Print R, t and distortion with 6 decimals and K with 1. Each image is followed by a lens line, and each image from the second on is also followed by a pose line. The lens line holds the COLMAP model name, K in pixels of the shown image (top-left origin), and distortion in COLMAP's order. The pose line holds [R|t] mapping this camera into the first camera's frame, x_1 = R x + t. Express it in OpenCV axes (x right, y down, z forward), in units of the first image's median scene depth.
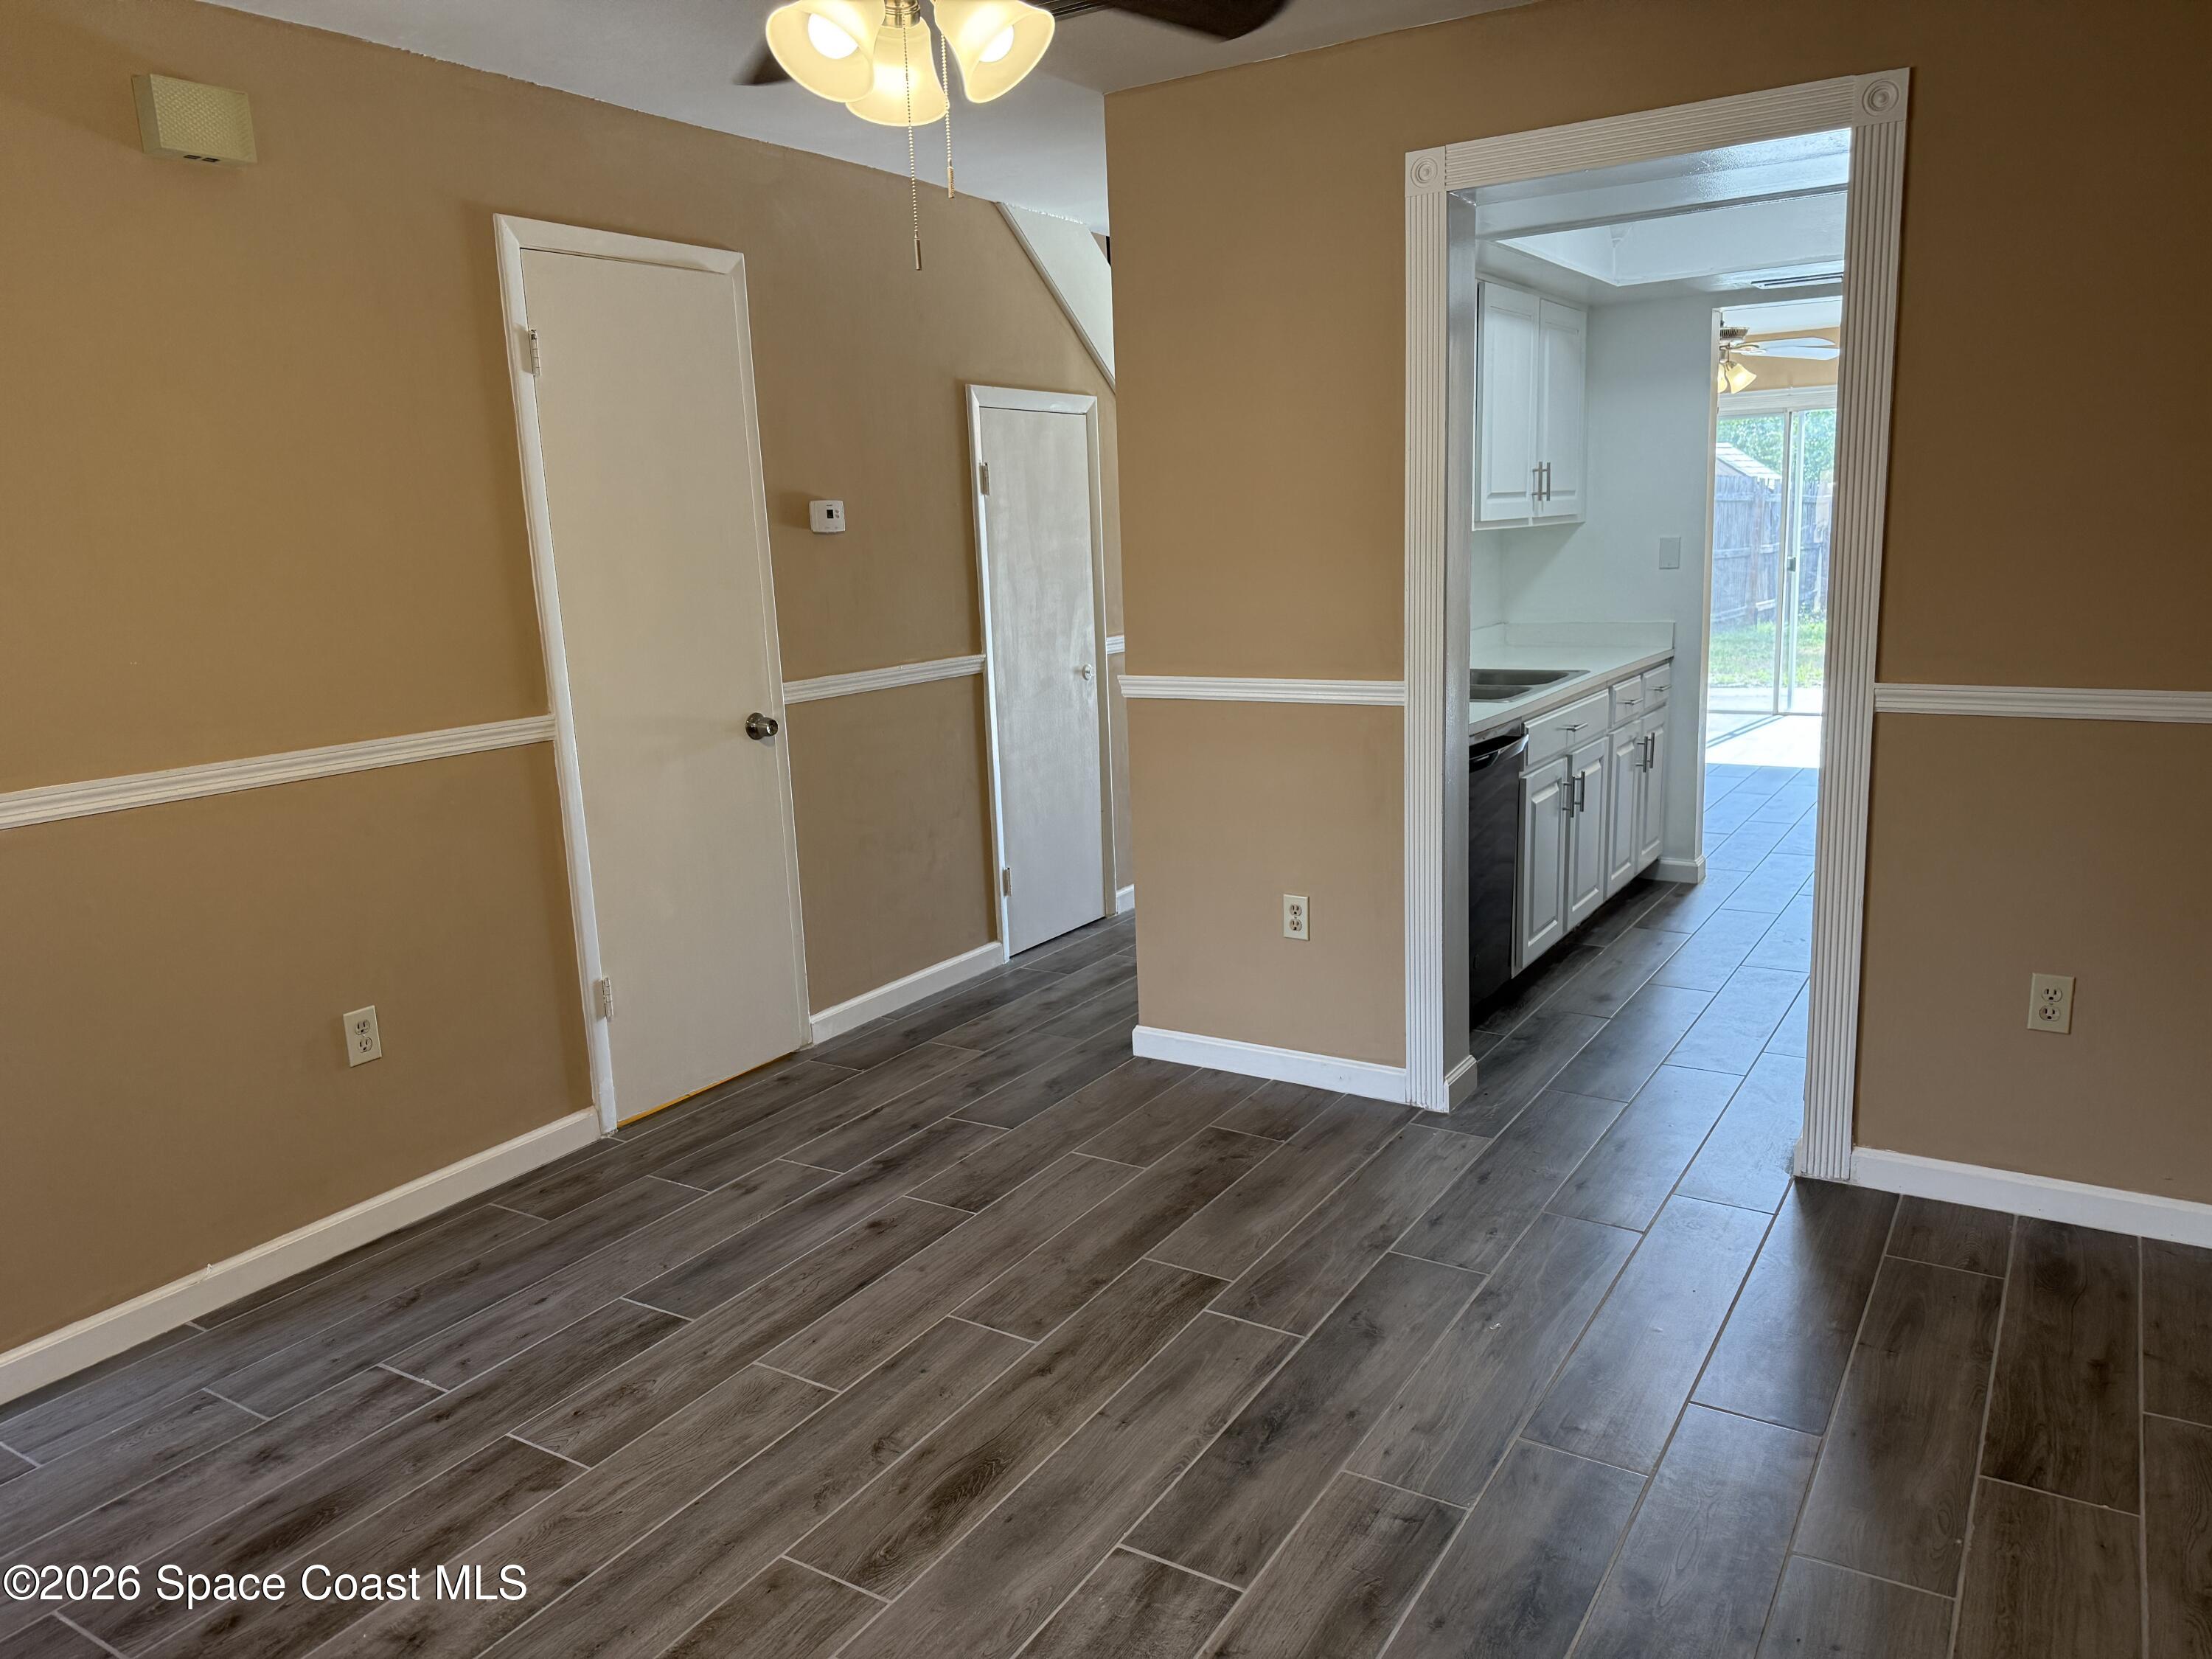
lens RADIAL K [[1570.2, 0, 1106.0], [0, 1570.2, 829.5], [0, 0, 1]] dist [0.125711, -0.191841]
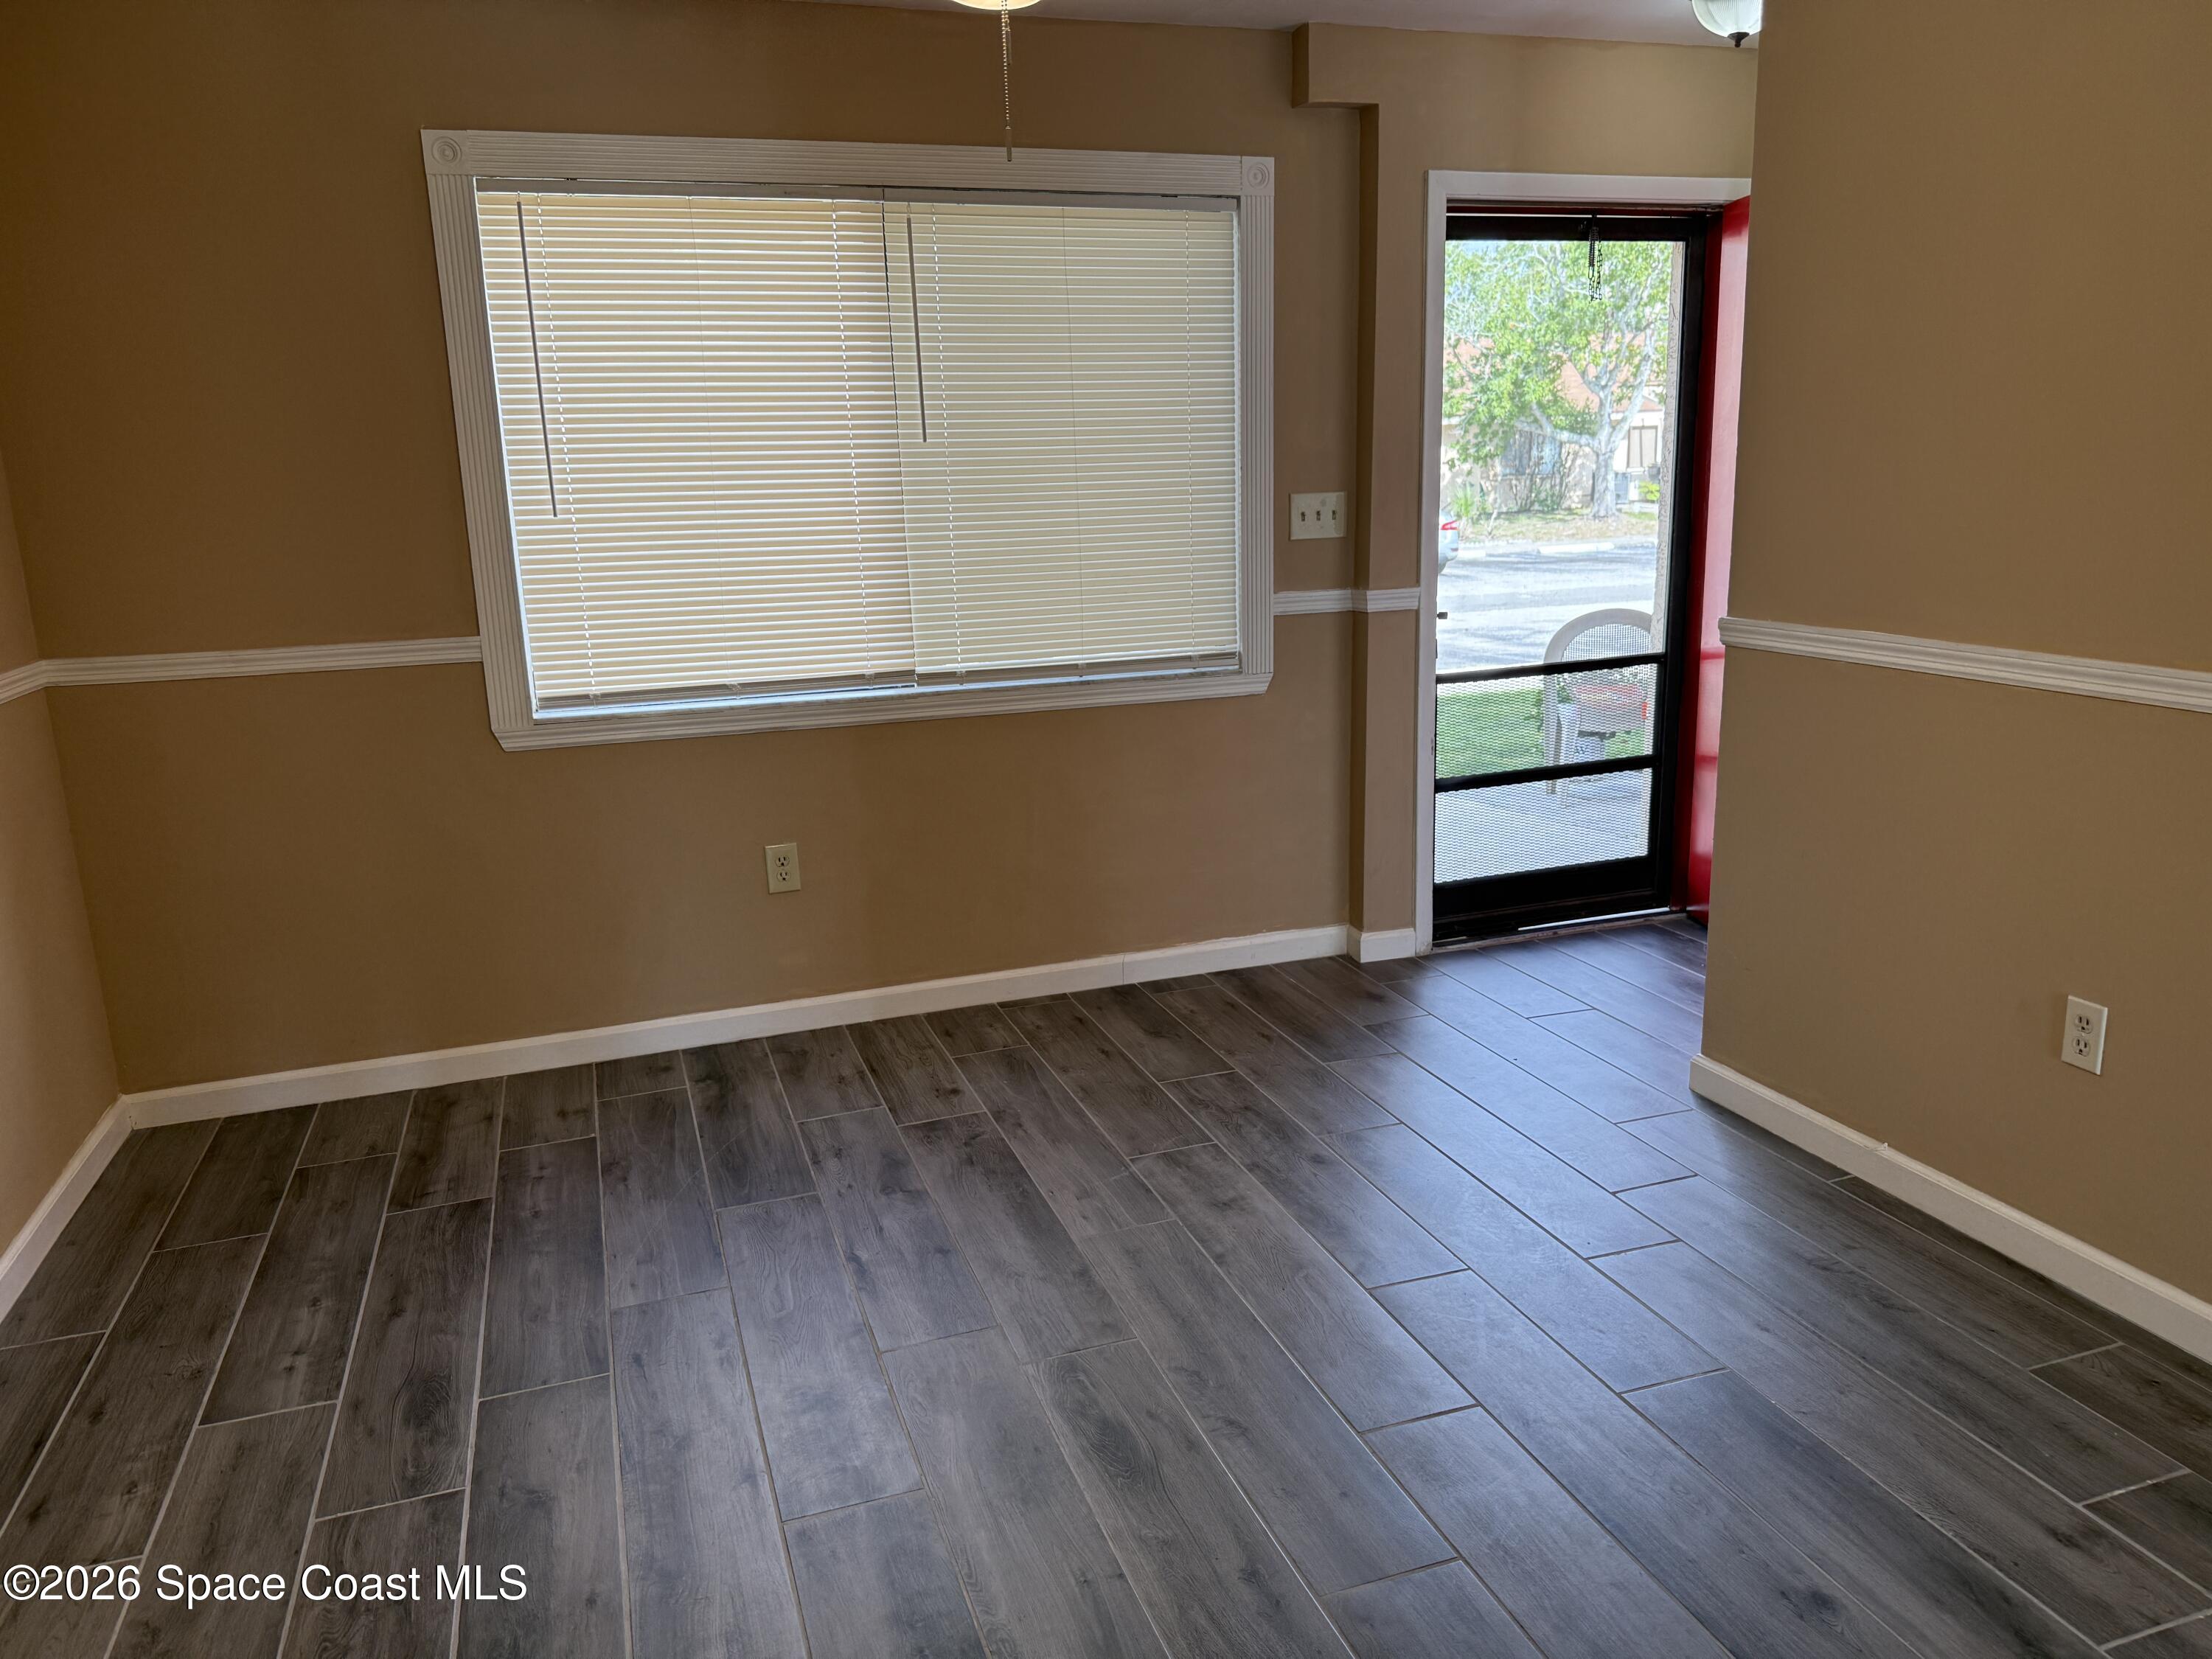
lens RADIAL K [[1573.4, 0, 1104.7], [0, 1573.4, 846.2], [0, 0, 1]] dist [0.063856, -0.102118]
pose [[-0.630188, 0.240360, -0.738302, 0.420923], [-0.097486, 0.918860, 0.382352, -0.223227], [0.770299, 0.312927, -0.555623, 1.122959]]
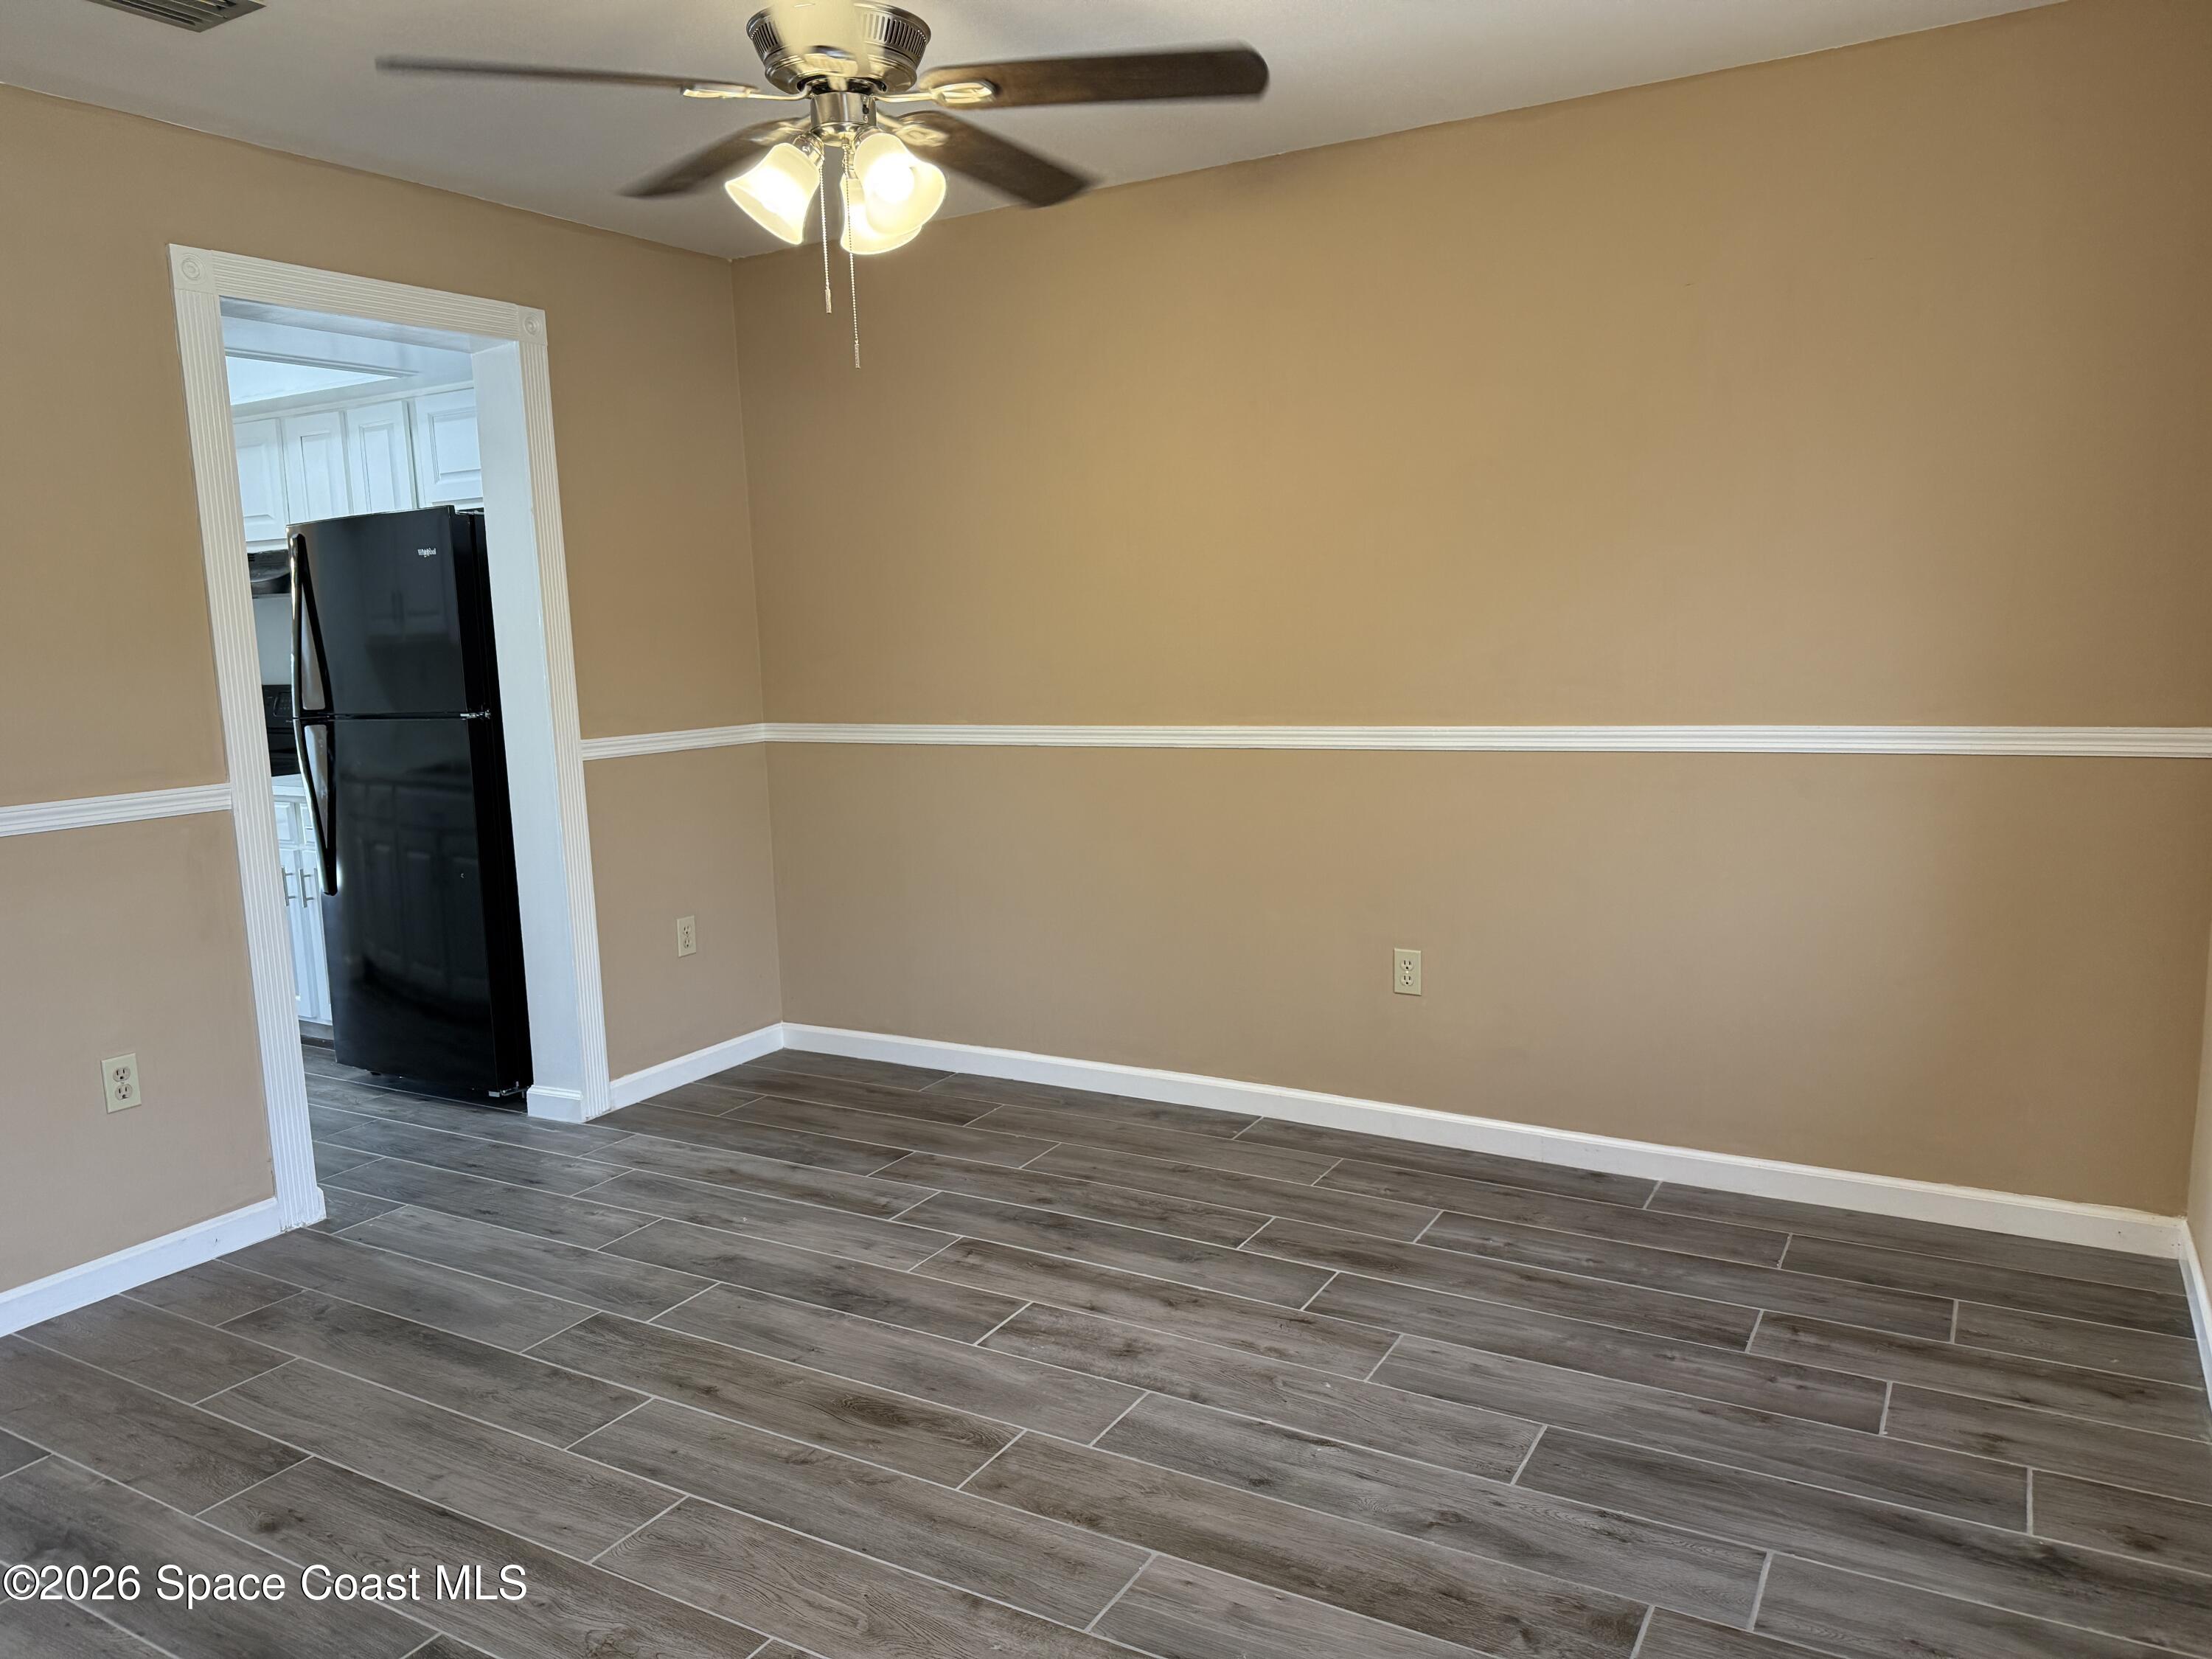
lens RADIAL K [[1542.9, 0, 1103.7], [0, 1542.9, 839.7], [0, 0, 1]] dist [0.124335, -0.174626]
pose [[-0.030867, -0.102255, 0.994279, -0.916184], [0.232341, 0.966771, 0.106638, -0.048148], [-0.972144, 0.234304, -0.006083, 0.604033]]
